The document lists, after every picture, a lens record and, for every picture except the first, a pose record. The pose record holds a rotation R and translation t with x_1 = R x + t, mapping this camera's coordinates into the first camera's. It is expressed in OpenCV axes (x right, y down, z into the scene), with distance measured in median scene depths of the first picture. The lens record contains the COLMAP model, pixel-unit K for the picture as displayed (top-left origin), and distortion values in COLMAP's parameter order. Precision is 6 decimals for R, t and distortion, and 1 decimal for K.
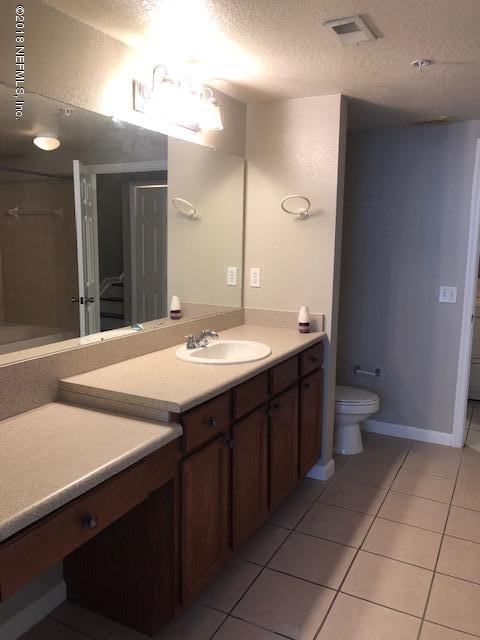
lens RADIAL K [[523.2, 0, 239.5], [0, 523.2, 324.4], [0, 0, 1]] dist [0.040482, -0.049888]
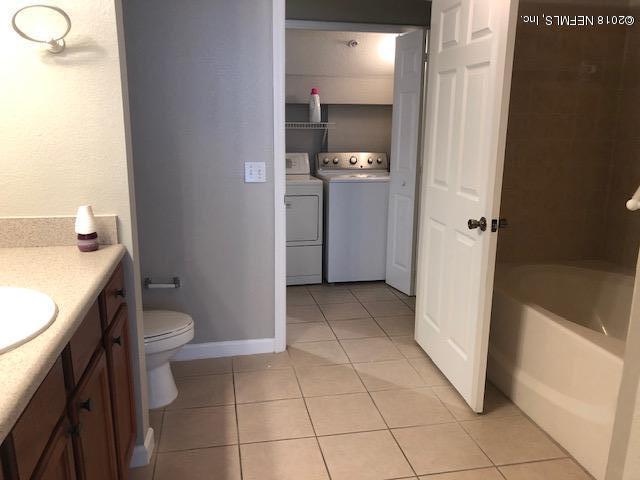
lens RADIAL K [[523.2, 0, 318.6], [0, 523.2, 239.0], [0, 0, 1]] dist [0.040482, -0.049888]
pose [[0.783489, -0.141839, 0.605002, -0.026450], [0.106631, 0.989848, 0.093975, -0.021043], [-0.612189, -0.009116, 0.790659, 0.316164]]
